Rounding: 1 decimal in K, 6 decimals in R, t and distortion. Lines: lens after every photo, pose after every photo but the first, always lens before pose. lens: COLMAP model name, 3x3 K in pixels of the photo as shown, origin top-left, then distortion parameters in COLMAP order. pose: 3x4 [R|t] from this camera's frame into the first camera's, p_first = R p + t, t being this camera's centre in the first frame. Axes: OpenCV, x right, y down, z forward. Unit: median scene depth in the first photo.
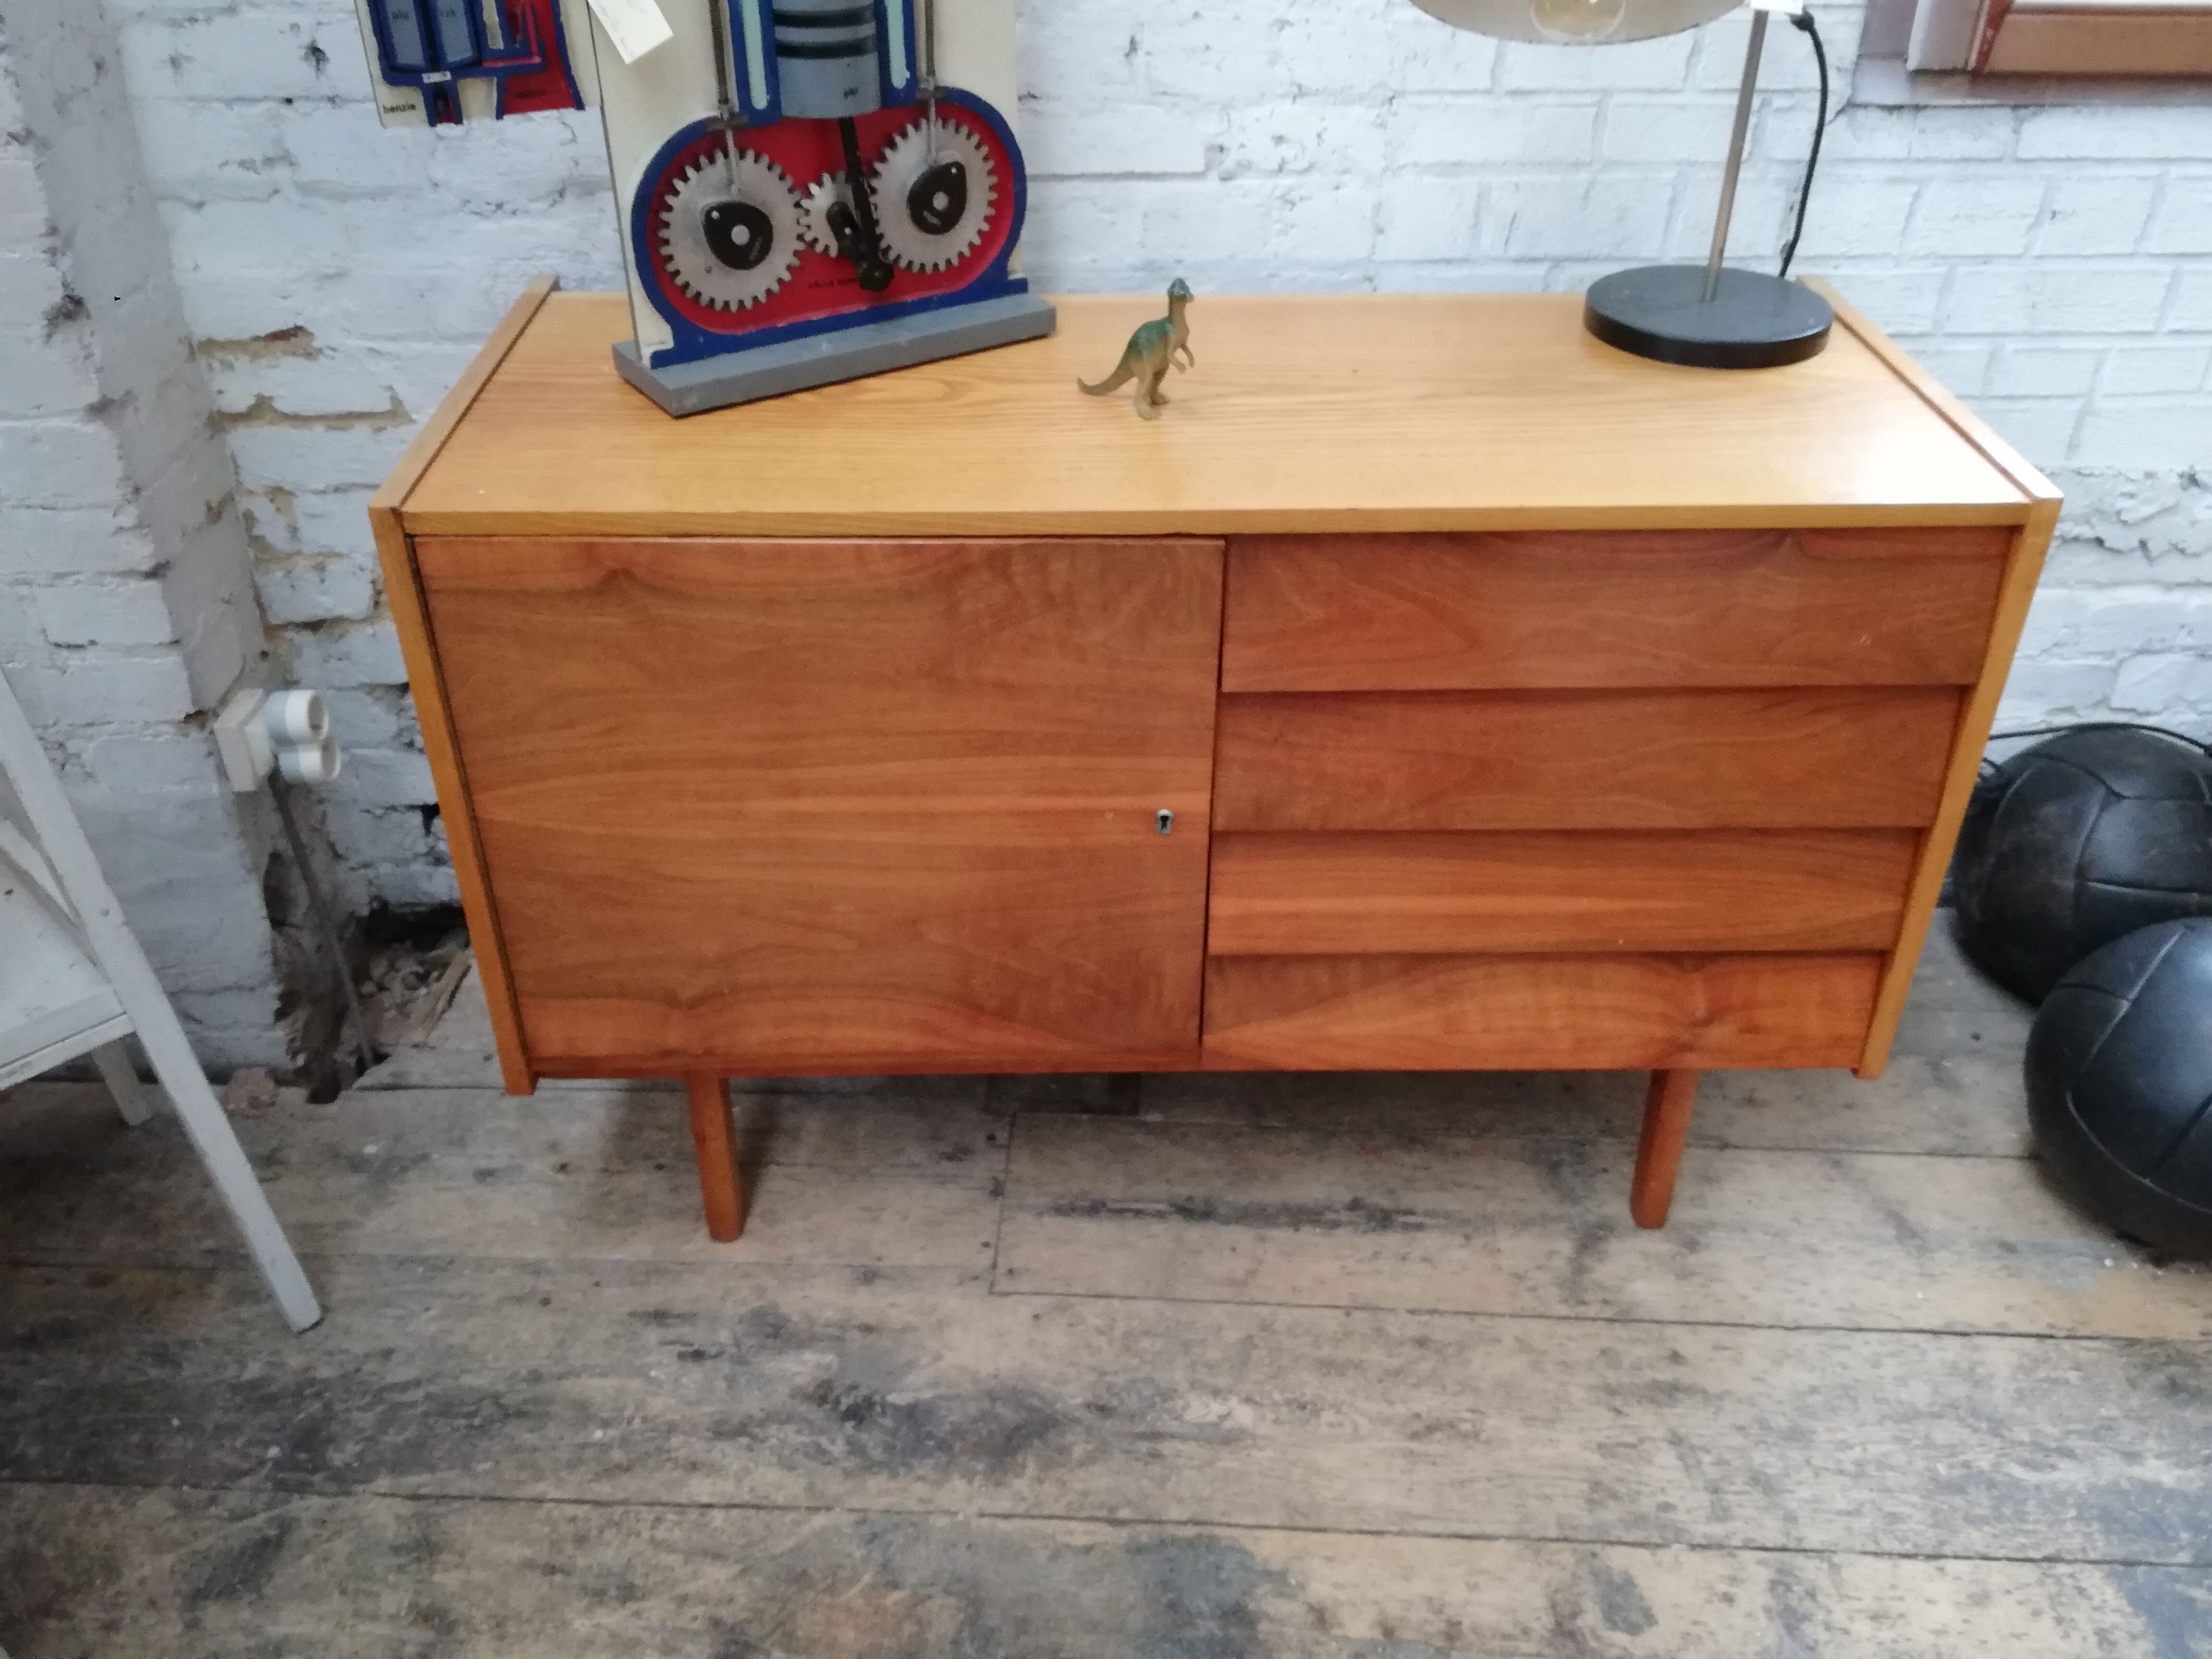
lens RADIAL K [[1832.7, 0, 1107.2], [0, 1832.7, 823.4], [0, 0, 1]] dist [0.044742, -0.074799]
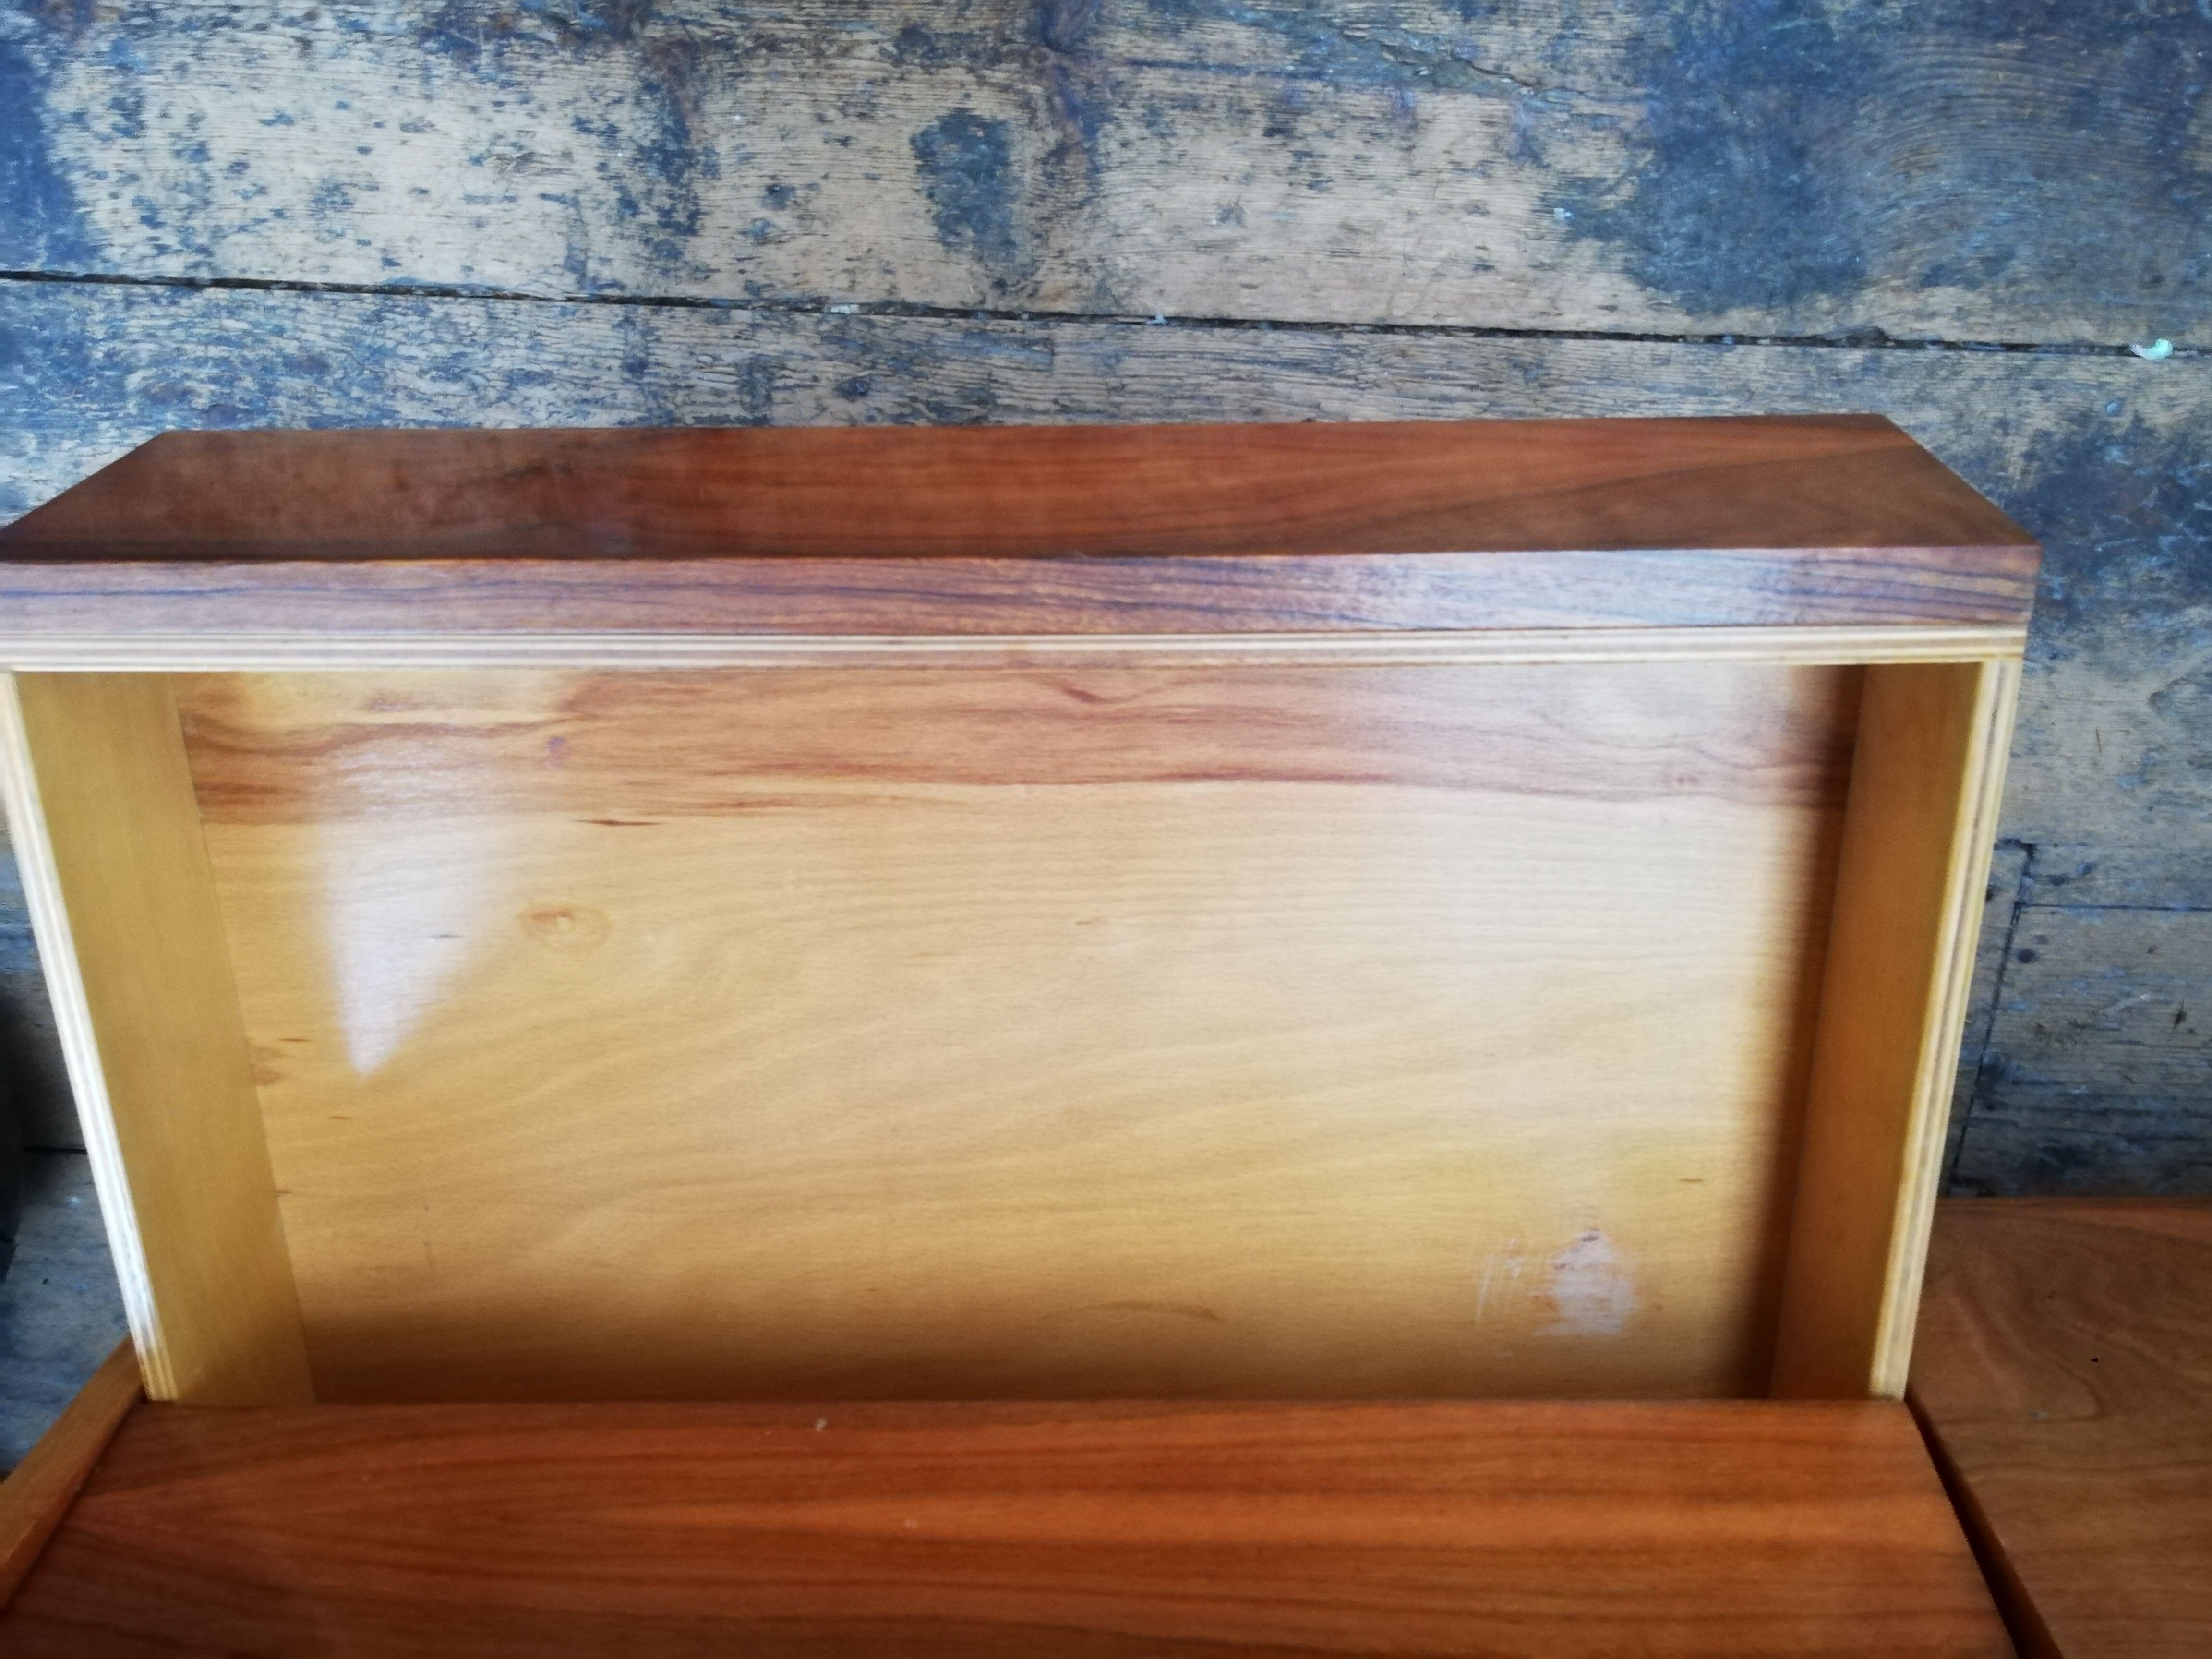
lens RADIAL K [[1804.9, 0, 1110.6], [0, 1804.9, 819.4], [0, 0, 1]] dist [0.051665, -0.069108]
pose [[-0.999290, -0.001846, 0.037643, 0.194903], [0.022487, -0.830742, 0.556204, -0.037269], [0.030245, 0.556655, 0.830193, 0.591866]]
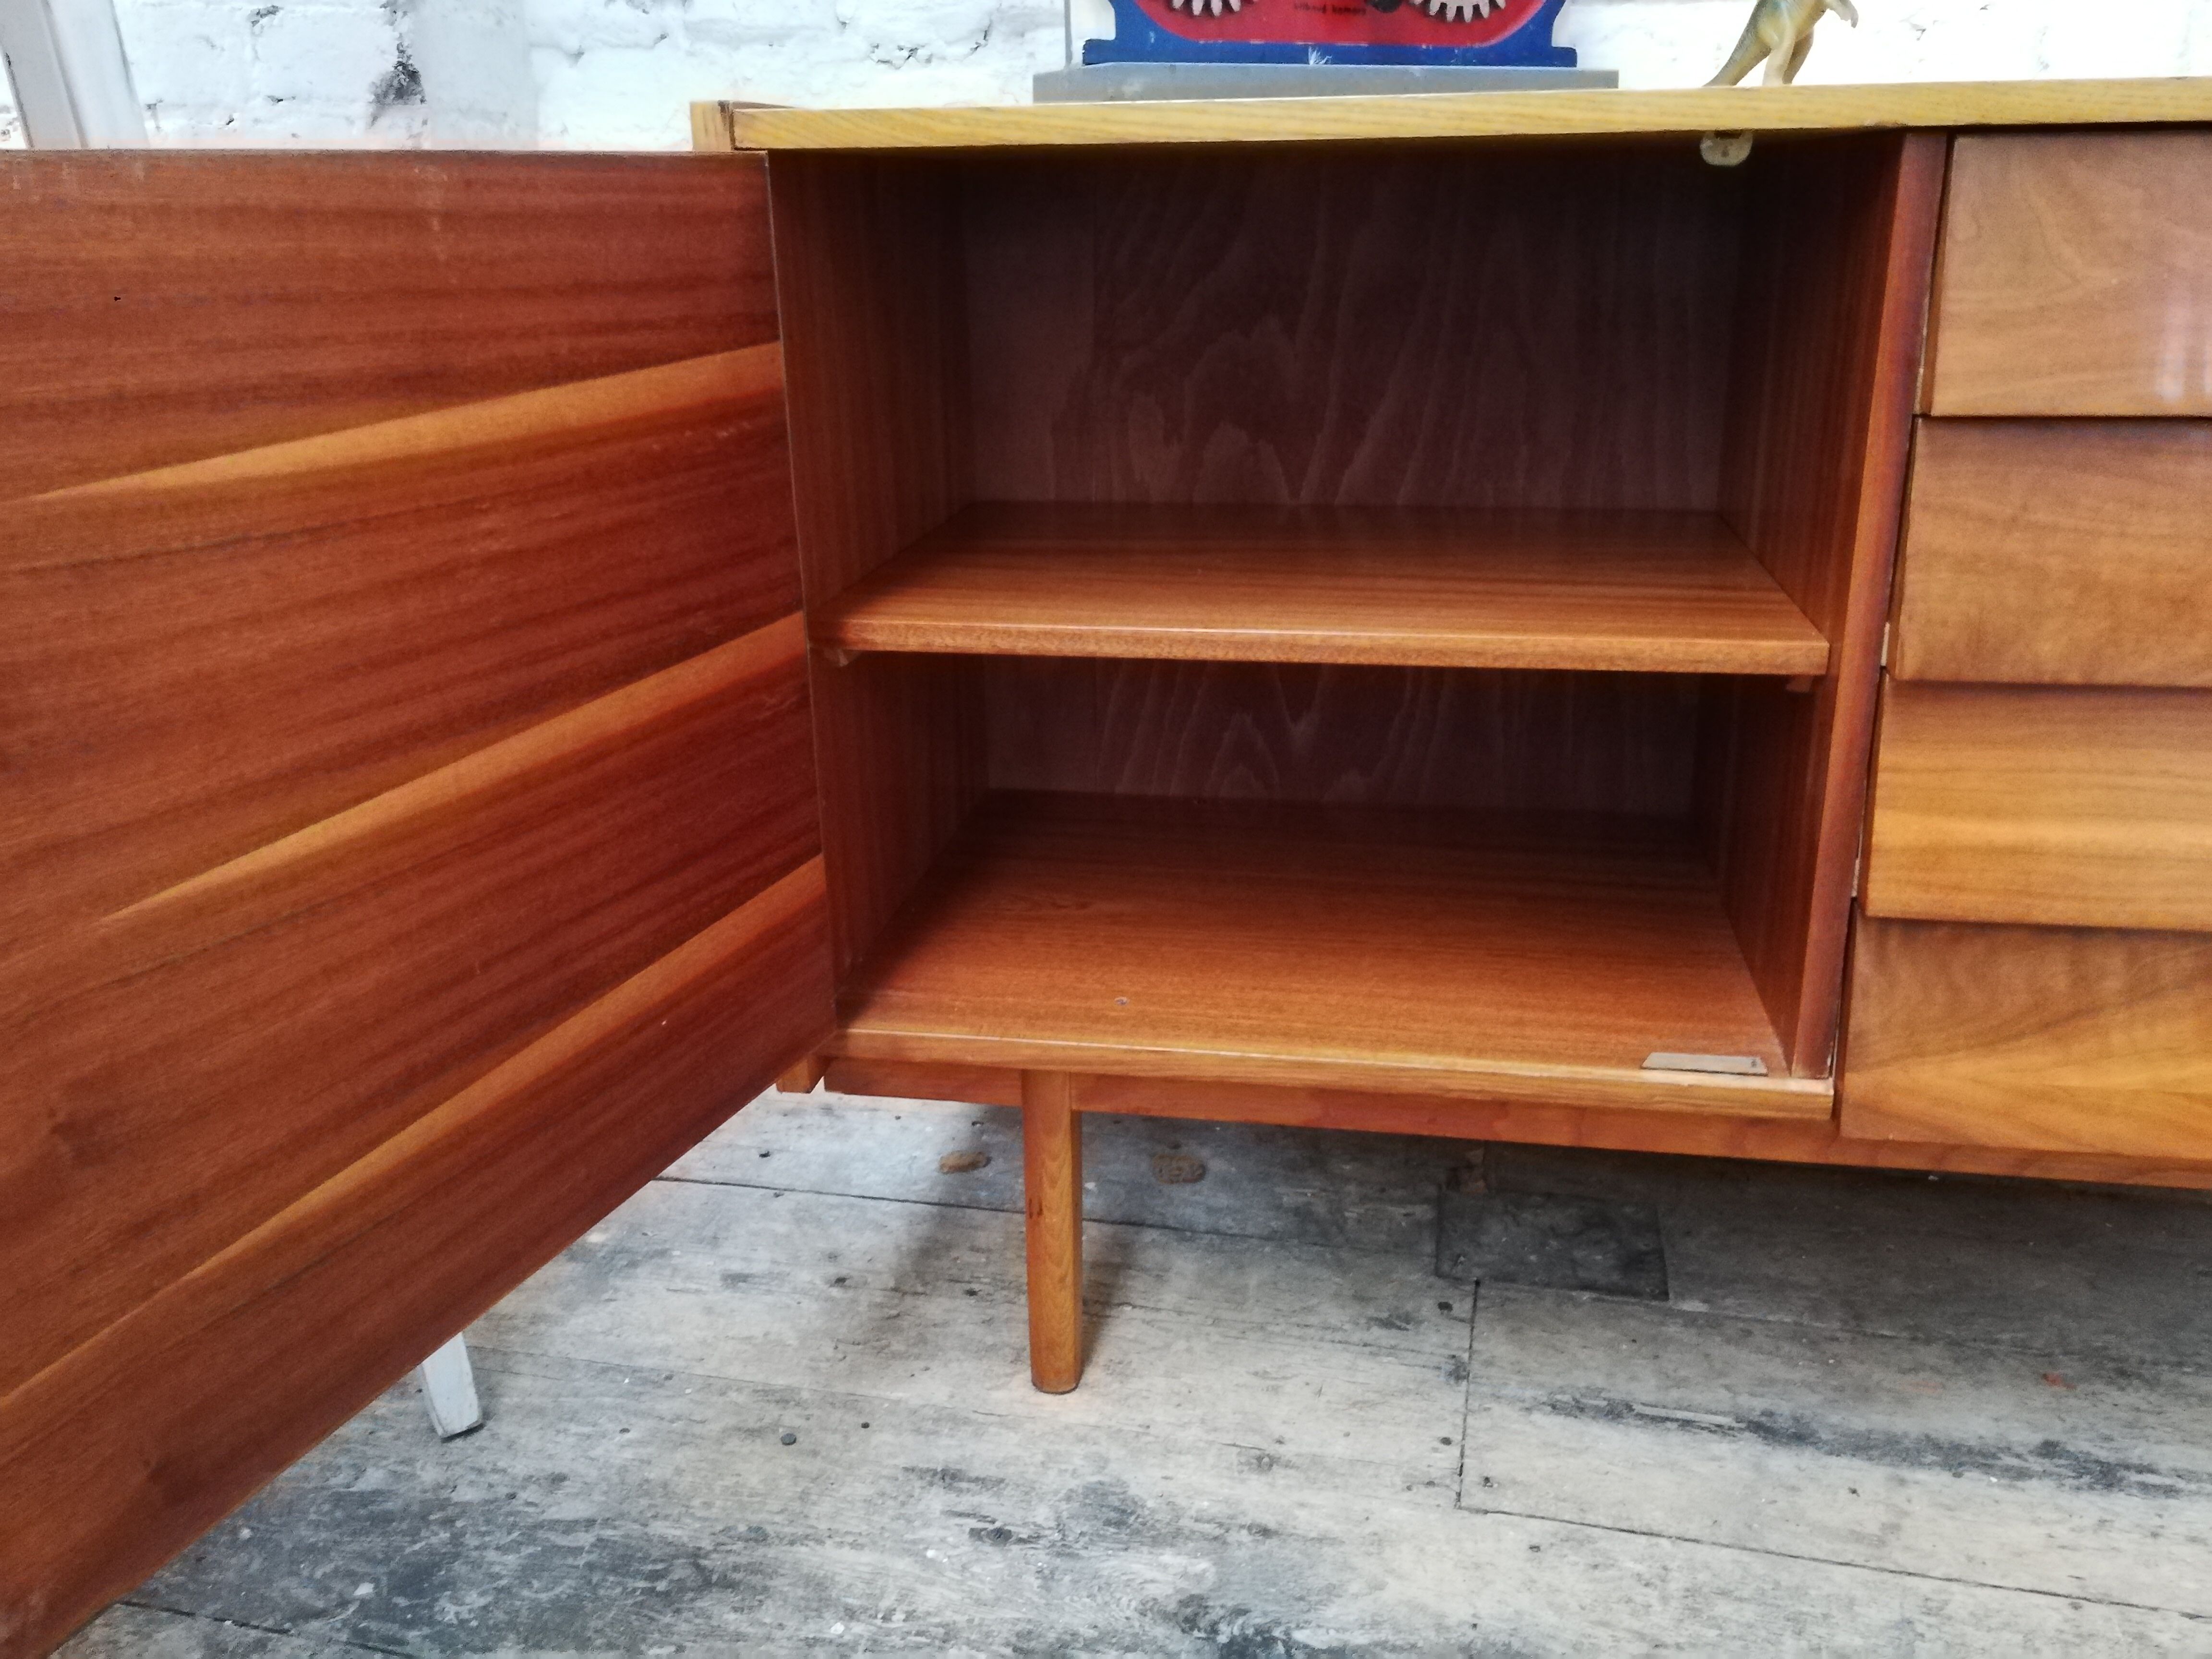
lens RADIAL K [[1808.5, 0, 1106.3], [0, 1808.5, 826.7], [0, 0, 1]] dist [0.048805, -0.069501]
pose [[0.980939, 0.042789, -0.189546, -0.078229], [-0.089937, 0.964660, -0.247673, 0.209965], [0.172250, 0.259999, 0.950121, 0.347278]]
